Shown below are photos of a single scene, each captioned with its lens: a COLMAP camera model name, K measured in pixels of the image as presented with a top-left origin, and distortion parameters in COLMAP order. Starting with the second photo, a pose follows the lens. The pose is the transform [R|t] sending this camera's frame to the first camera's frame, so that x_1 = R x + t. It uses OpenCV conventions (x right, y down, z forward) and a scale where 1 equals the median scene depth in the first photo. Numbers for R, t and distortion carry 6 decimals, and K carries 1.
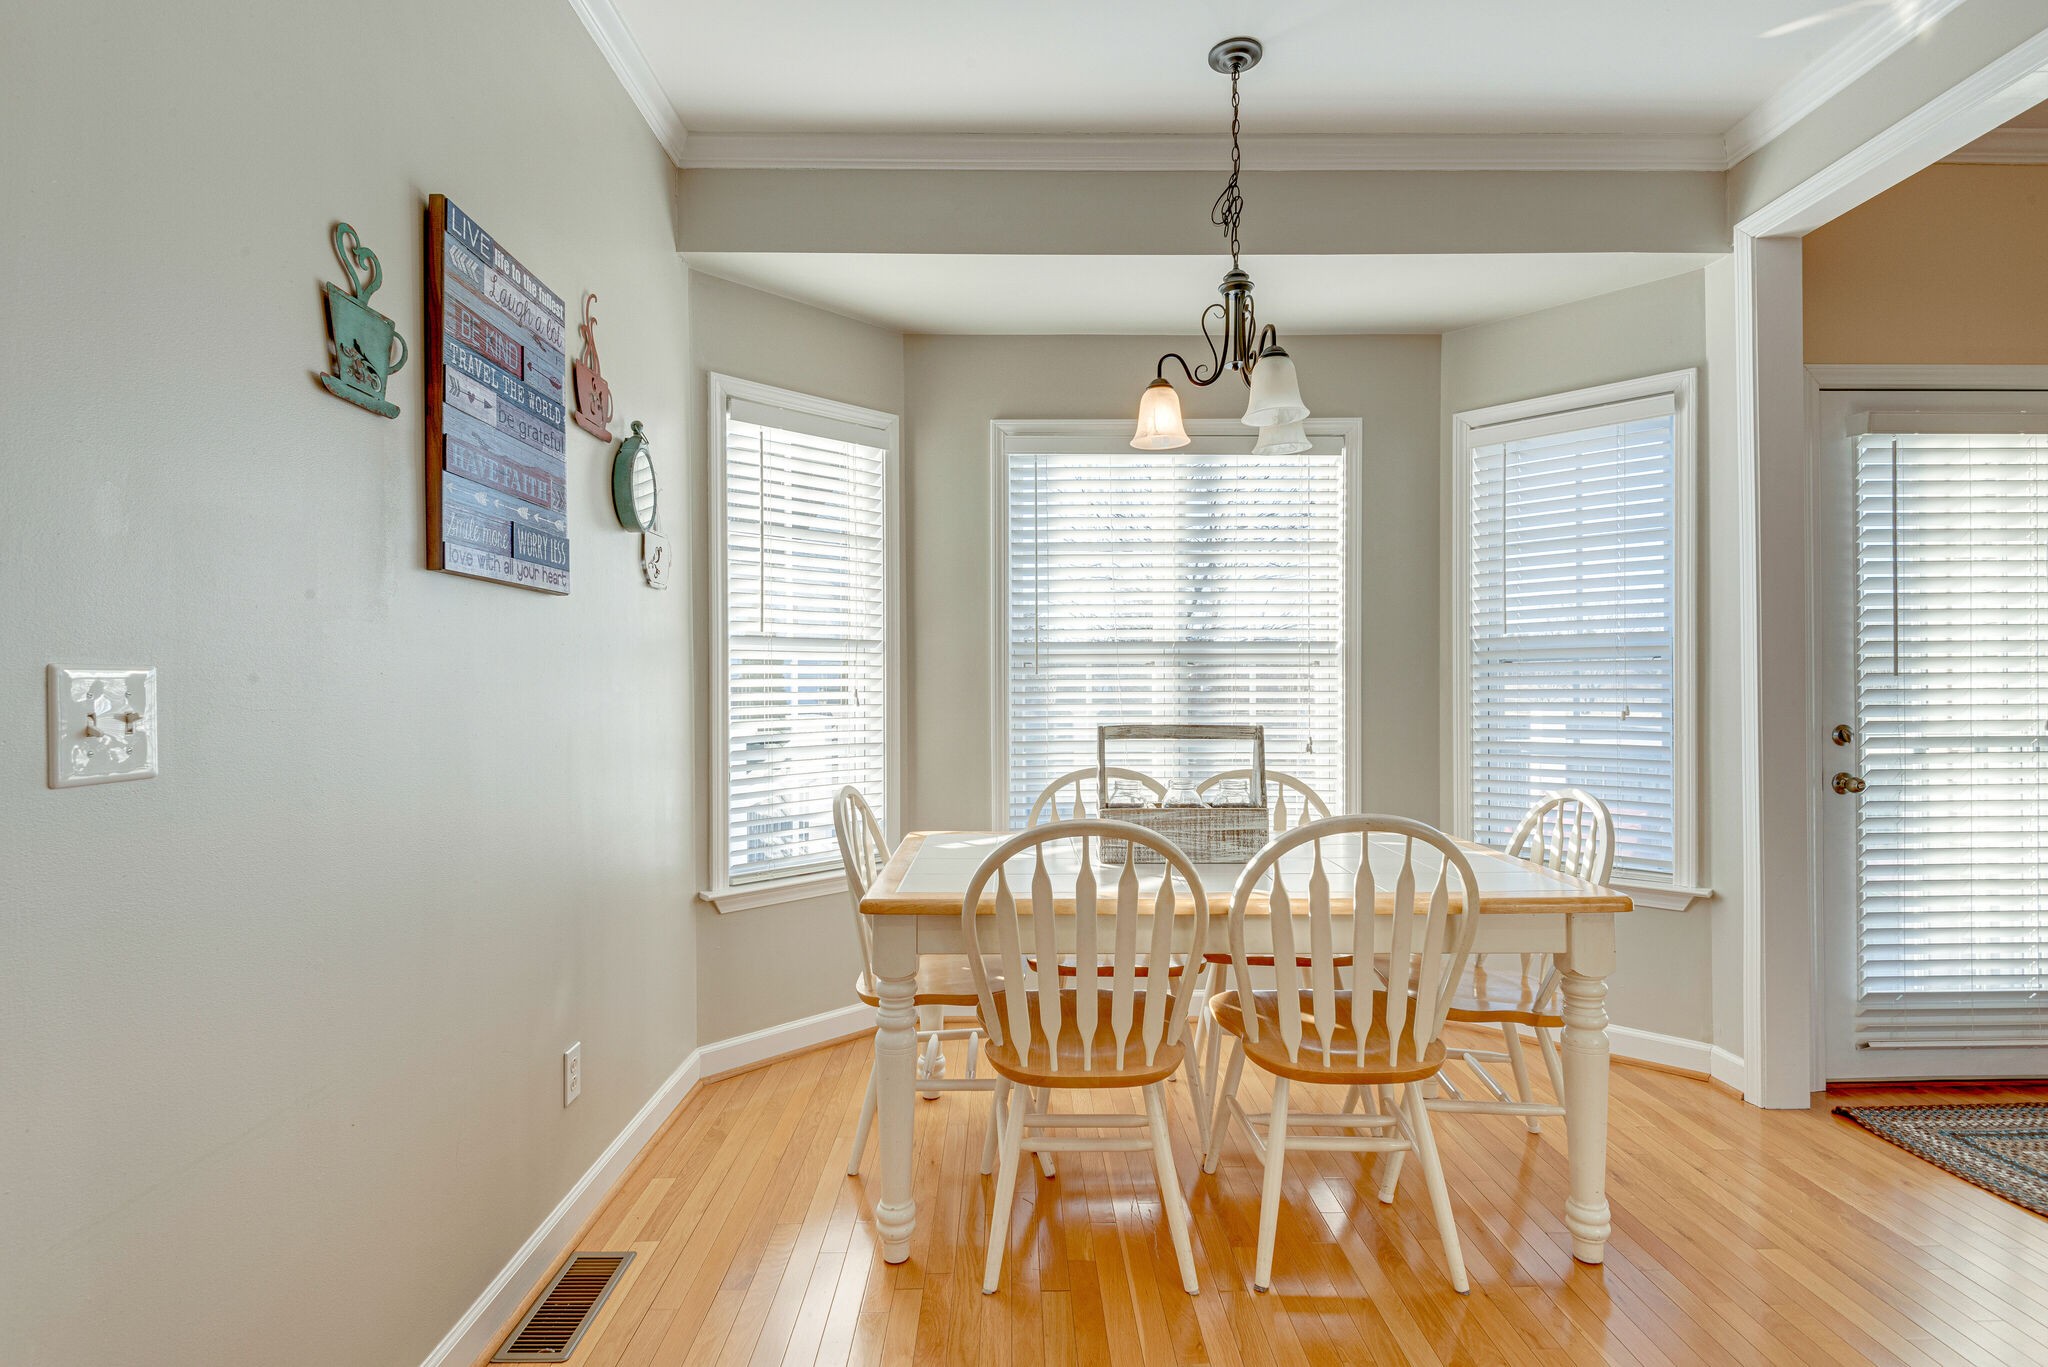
lens RADIAL K [[1002.3, 0, 975.1], [0, 1002.3, 697.7], [0, 0, 1]] dist [-0.011920, -0.000983]
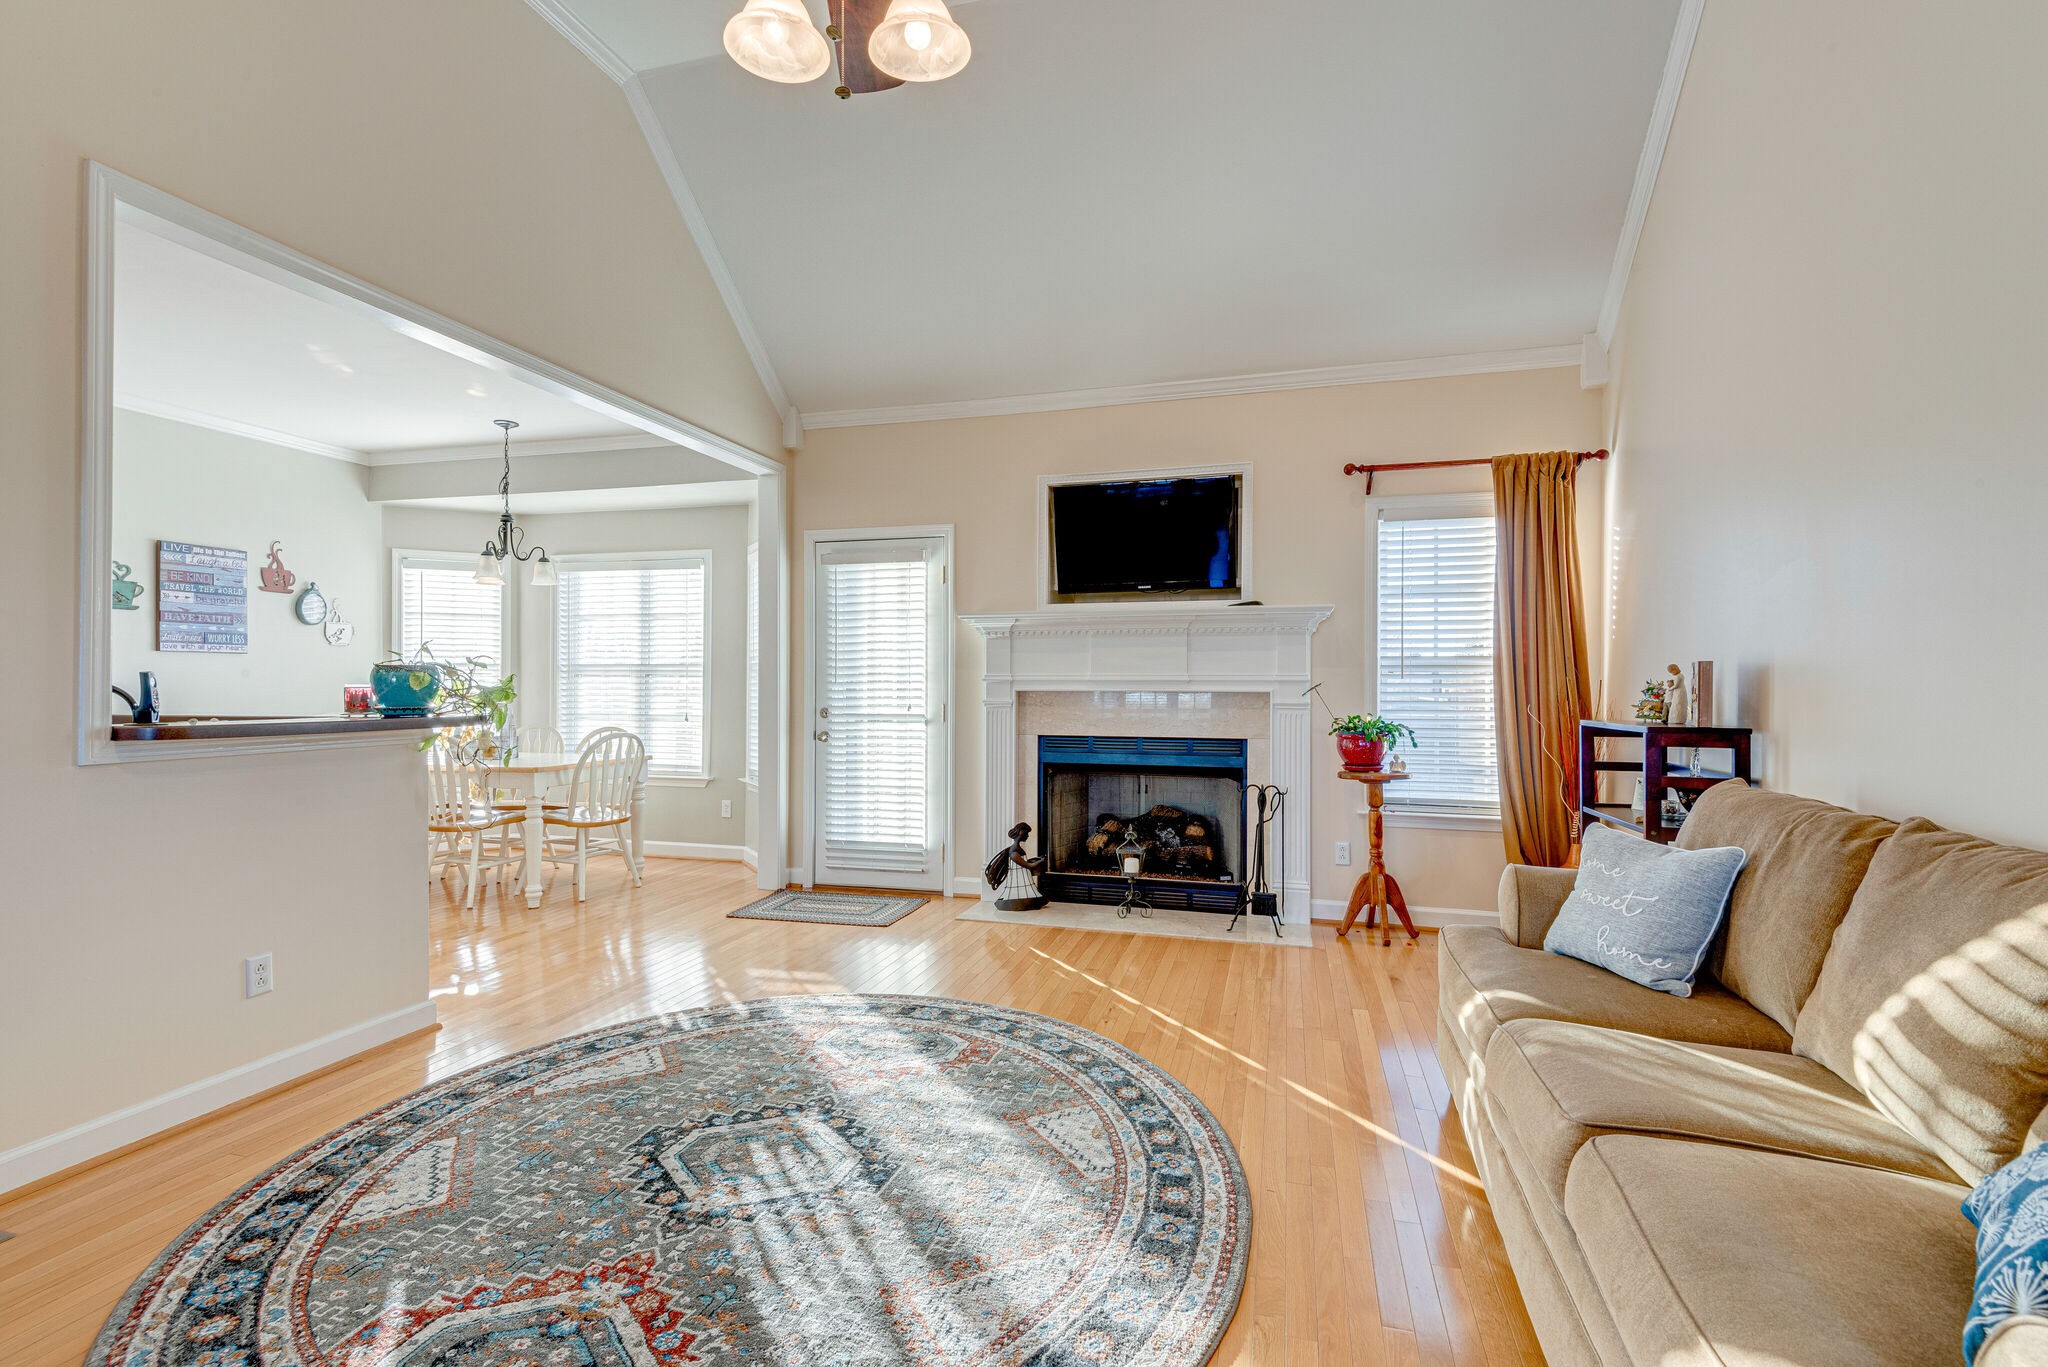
lens RADIAL K [[974.3, 0, 1004.4], [0, 974.3, 685.2], [0, 0, 1]] dist [0.035579, -0.005285]
pose [[0.964189, 0.005522, -0.265158, 1.945340], [-0.008757, 0.999901, -0.011022, 0.000065], [0.265071, 0.012949, 0.964142, -0.929768]]
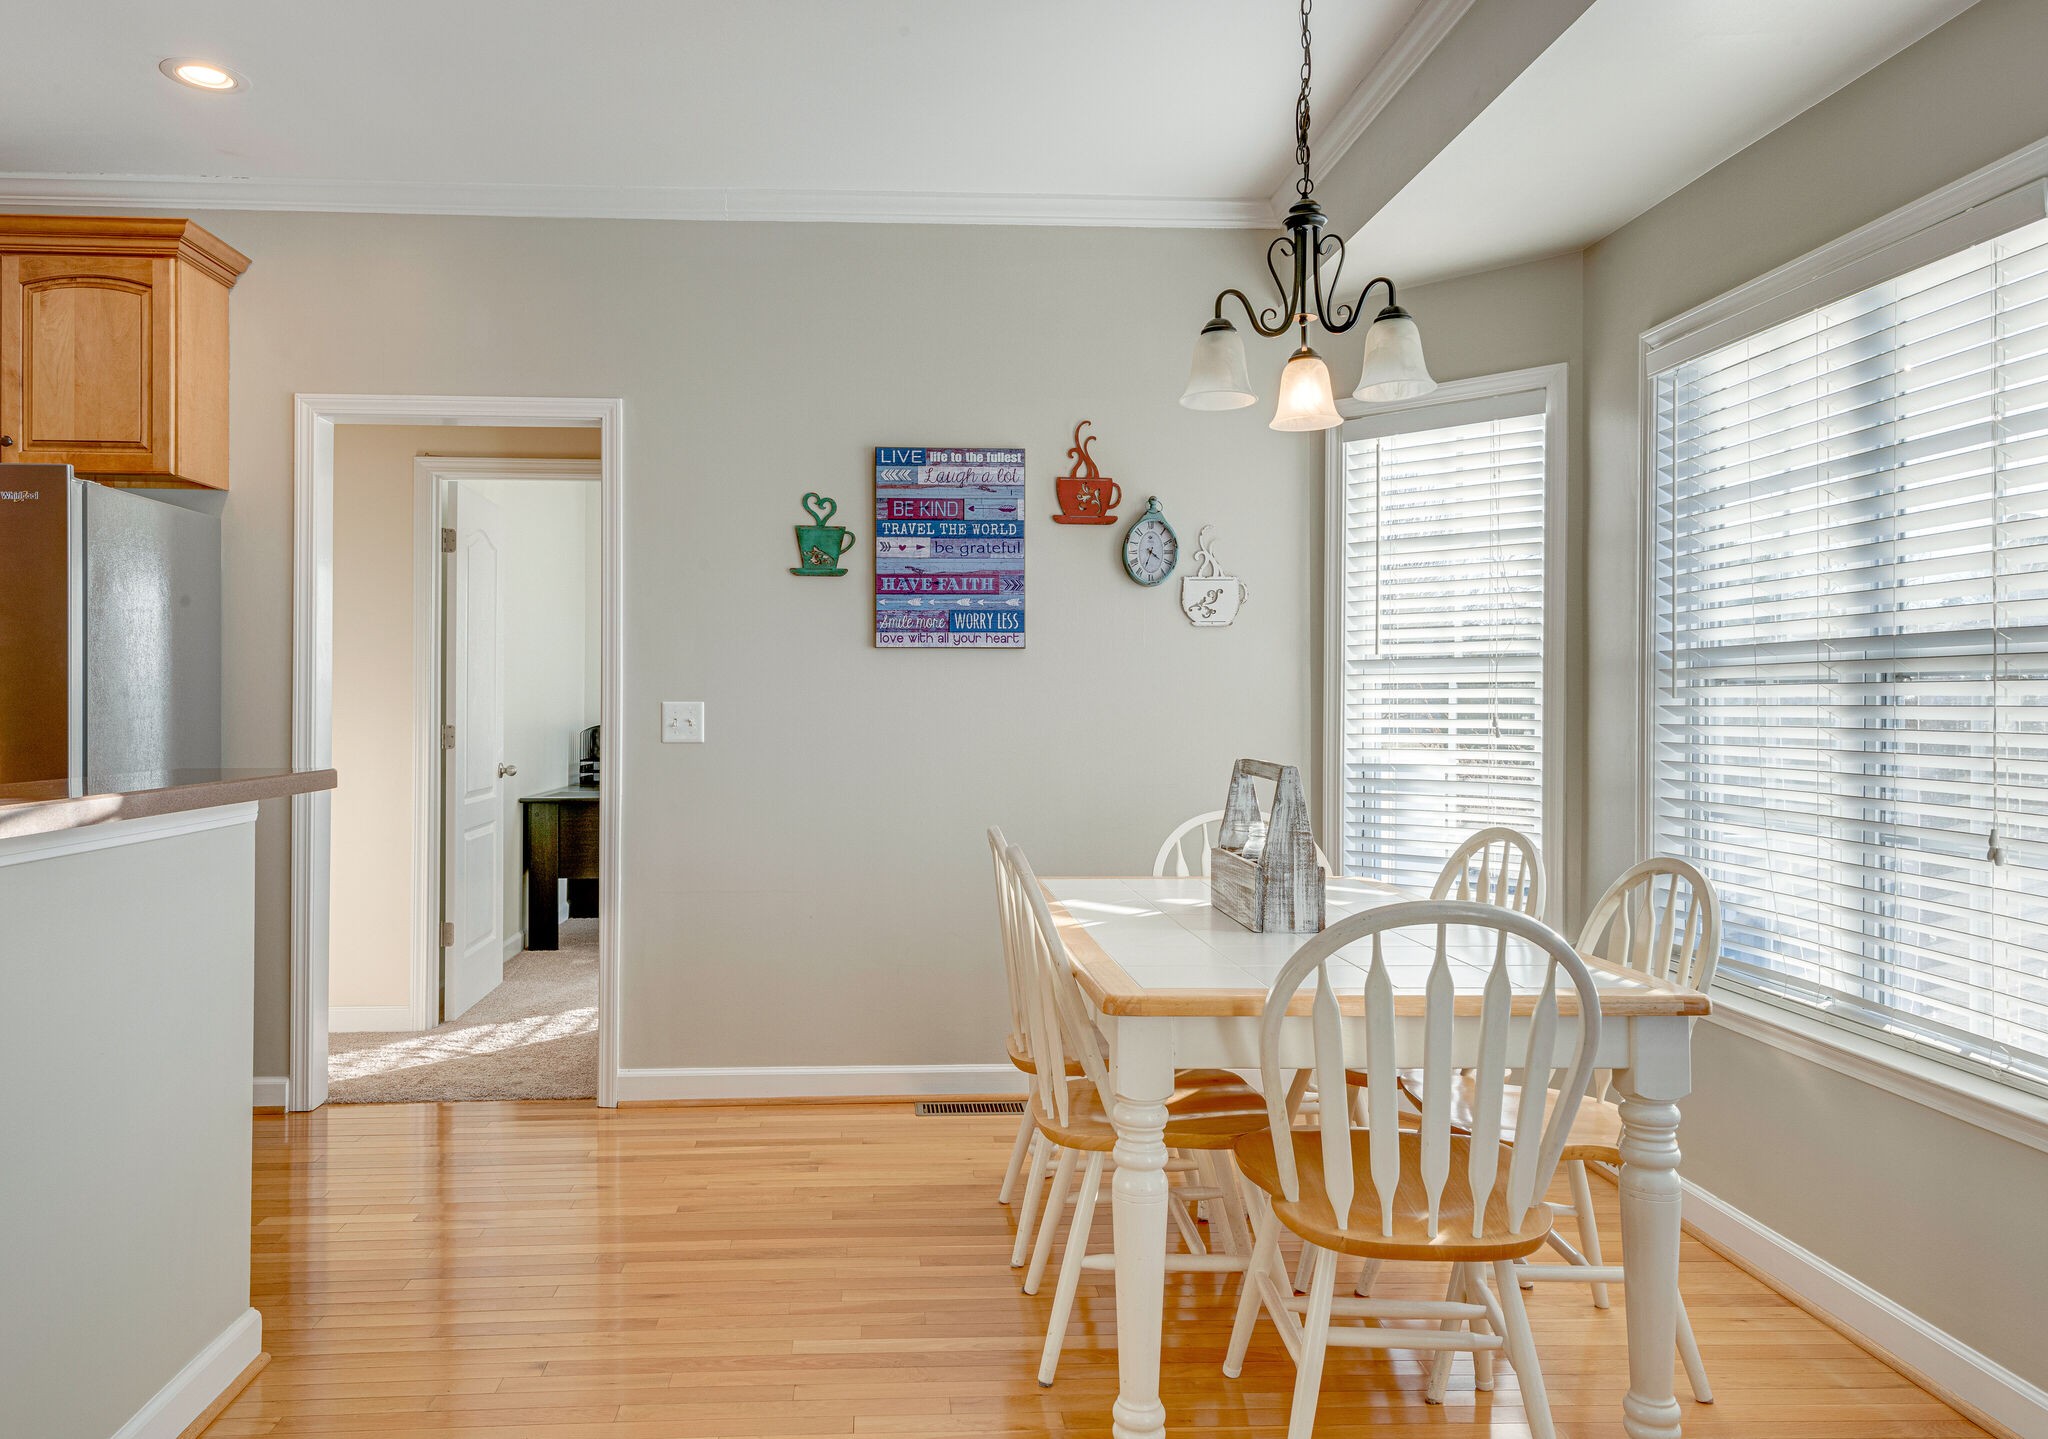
lens RADIAL K [[1386.1, 0, 1013.8], [0, 1386.1, 721.7], [0, 0, 1]] dist [-0.005205, -0.002477]
pose [[0.060552, 0.014144, -0.998065, 1.293673], [-0.014713, 0.999804, 0.013276, -0.017472], [0.998057, 0.013881, 0.060749, 0.689831]]
